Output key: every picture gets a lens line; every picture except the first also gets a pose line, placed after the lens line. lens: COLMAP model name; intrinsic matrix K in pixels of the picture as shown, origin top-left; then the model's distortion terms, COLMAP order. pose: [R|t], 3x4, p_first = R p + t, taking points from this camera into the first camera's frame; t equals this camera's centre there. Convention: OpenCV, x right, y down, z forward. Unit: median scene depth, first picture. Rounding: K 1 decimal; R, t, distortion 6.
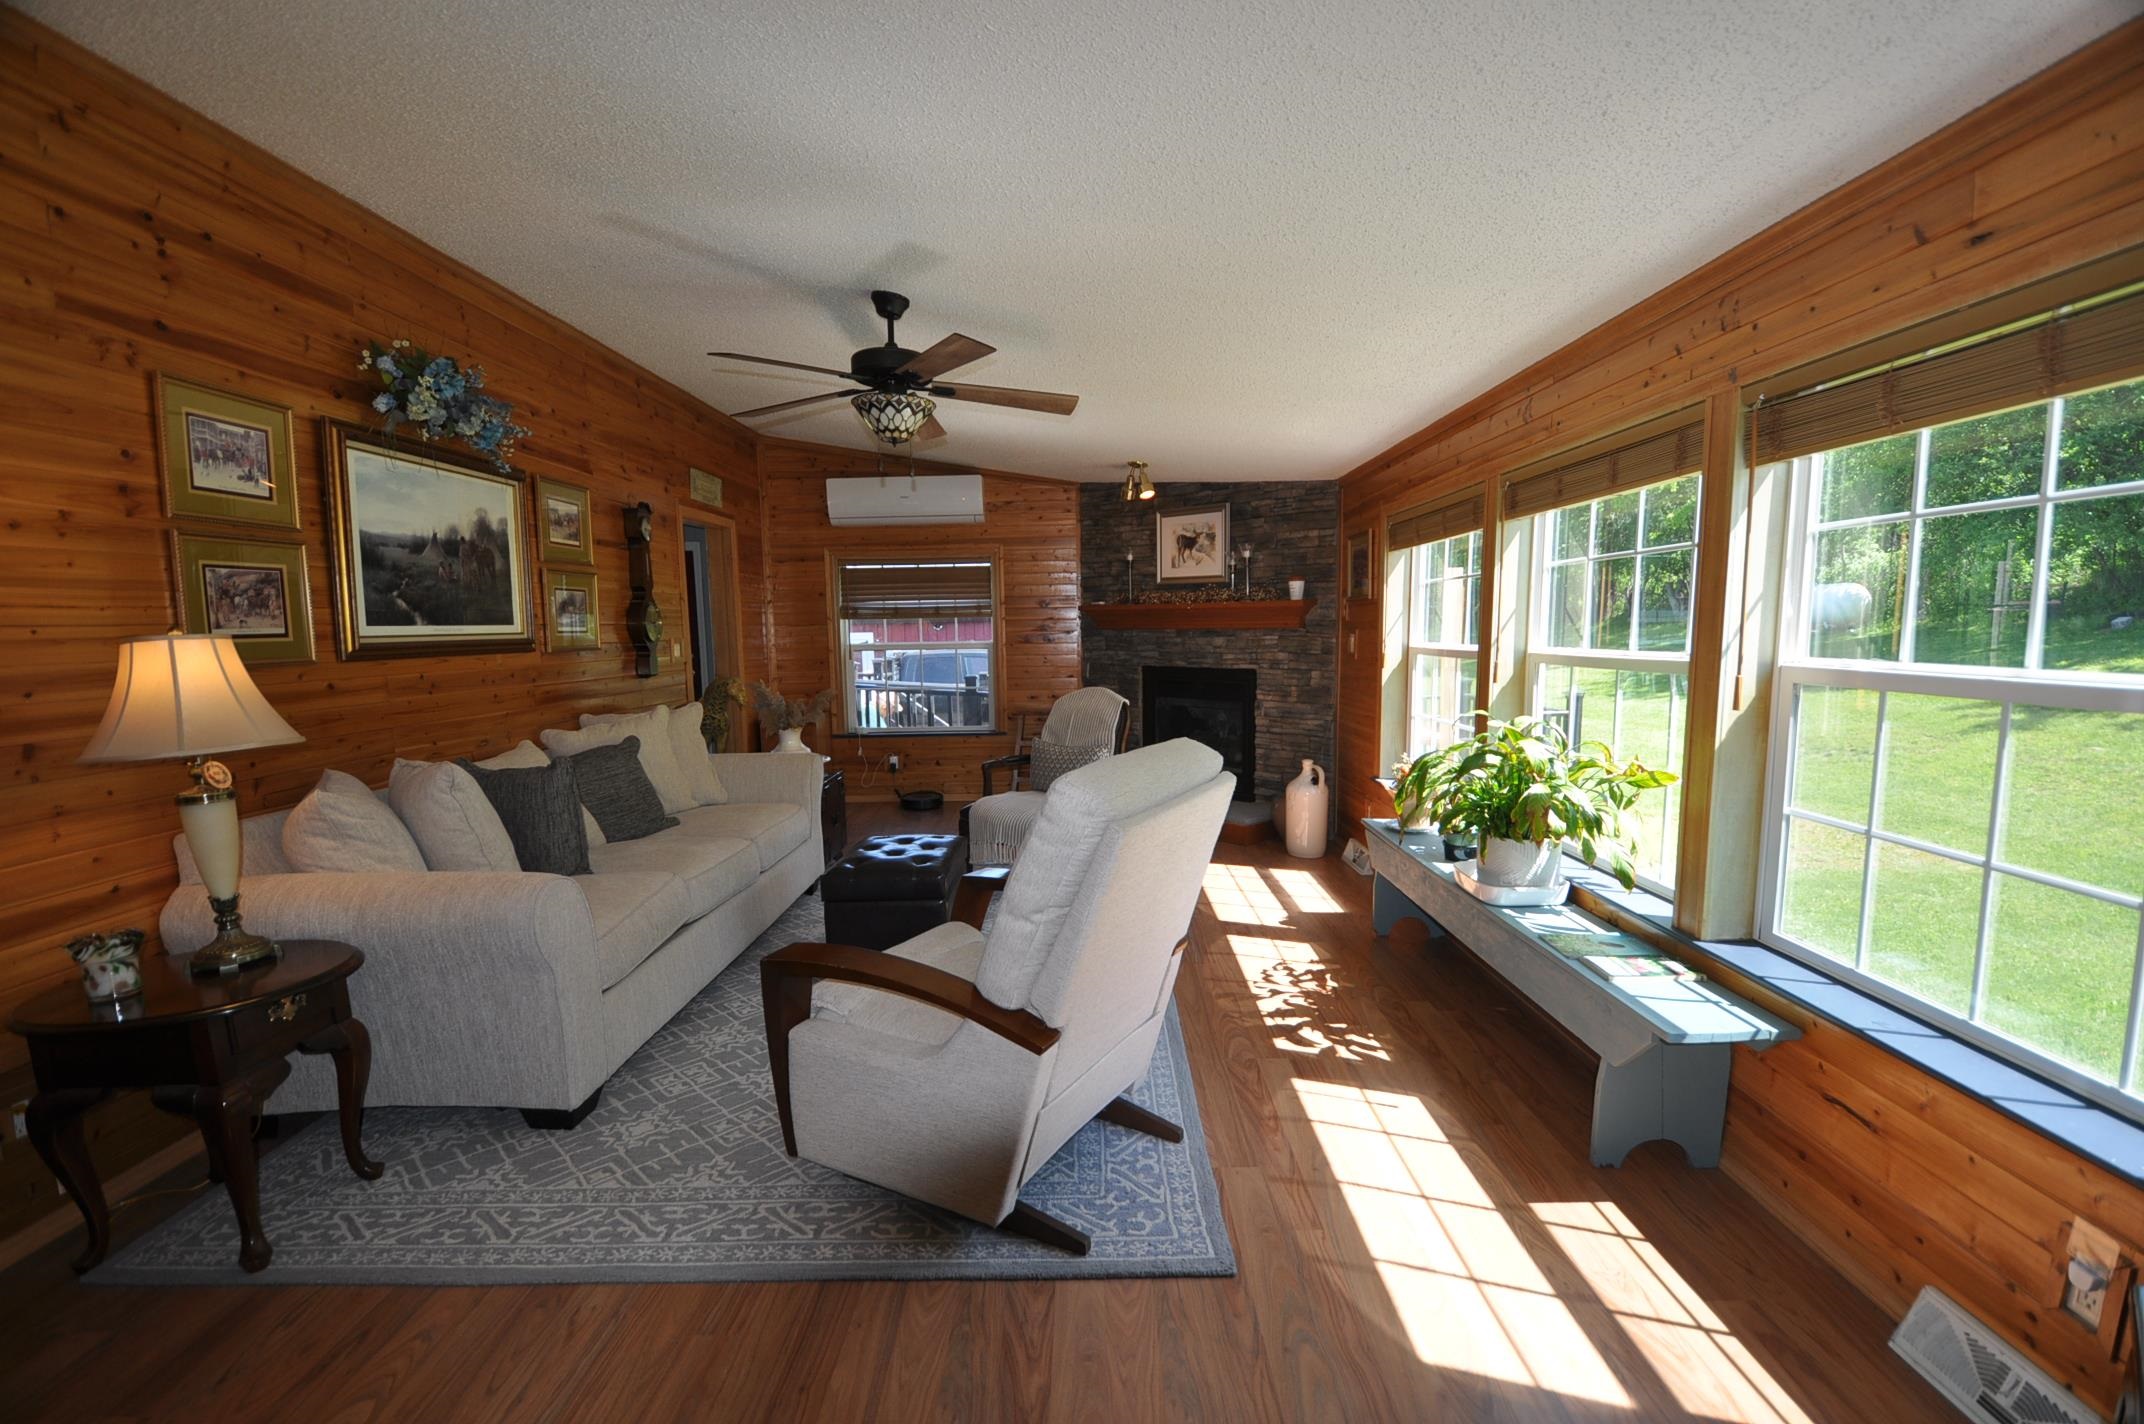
lens RADIAL K [[936.5, 0, 1073.1], [0, 936.5, 739.1], [0, 0, 1]] dist [0.015464, -0.022059]
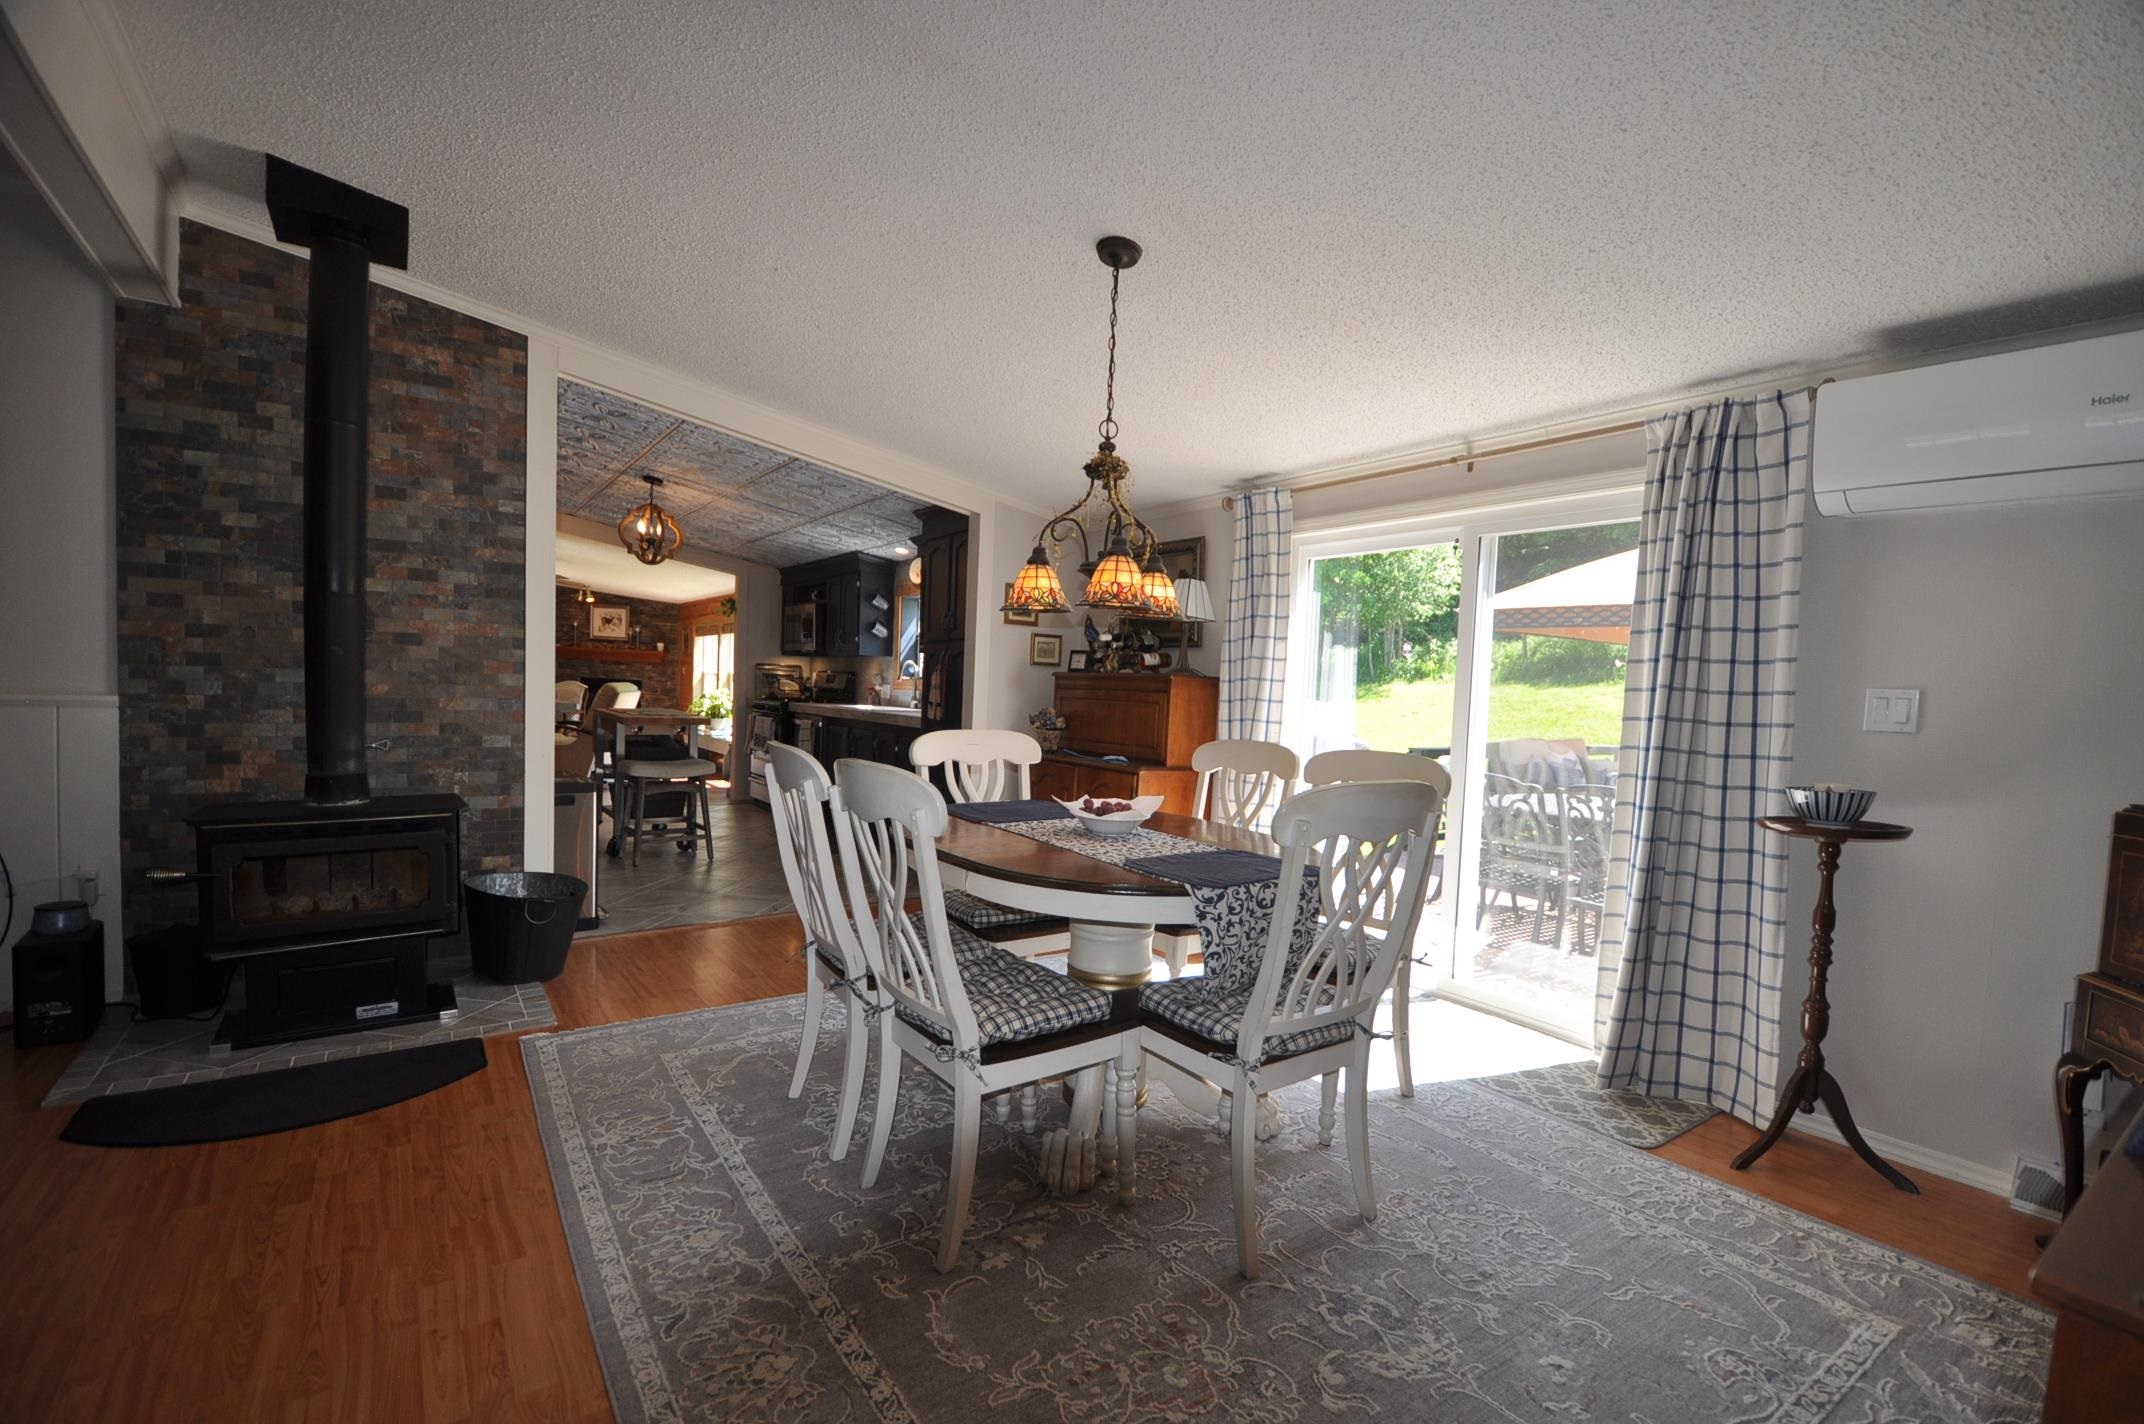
lens RADIAL K [[936.5, 0, 1073.1], [0, 936.5, 739.1], [0, 0, 1]] dist [0.015464, -0.022059]
pose [[0.805641, 0.016984, 0.592161, -0.321876], [0.015186, 0.998668, -0.049303, 0.205625], [-0.592210, 0.048713, 0.804310, -1.513559]]
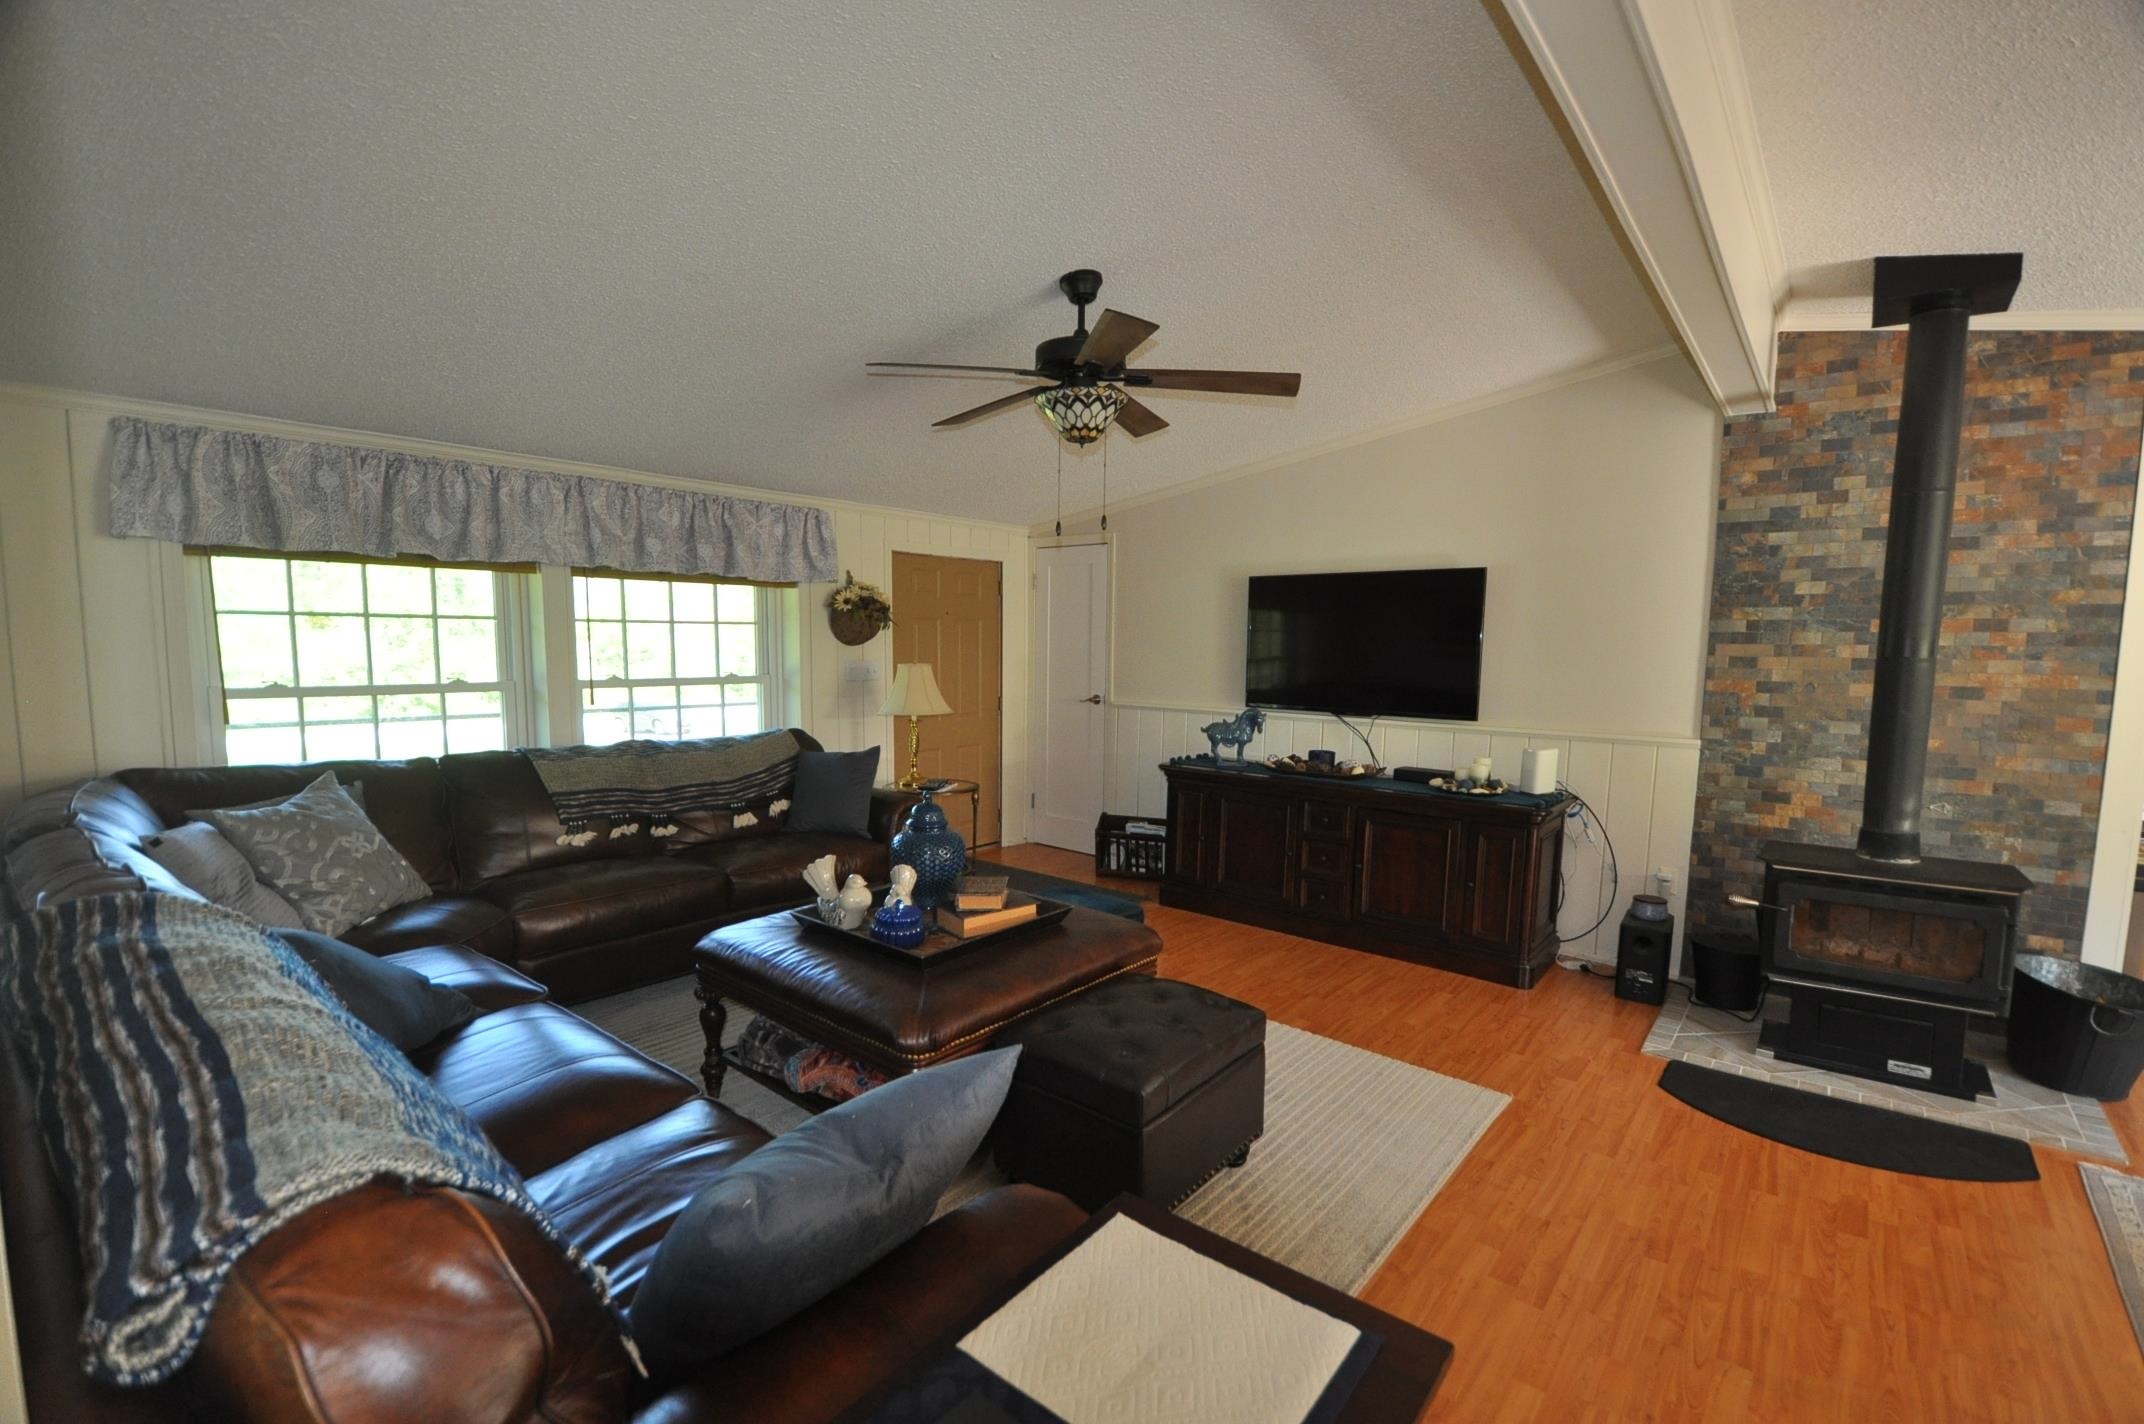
lens RADIAL K [[936.5, 0, 1073.1], [0, 936.5, 739.1], [0, 0, 1]] dist [0.015464, -0.022059]
pose [[0.774266, 0.096437, -0.625469, -0.377709], [-0.103326, 0.994323, 0.025401, 0.173798], [0.624368, 0.044960, 0.779835, -1.572162]]
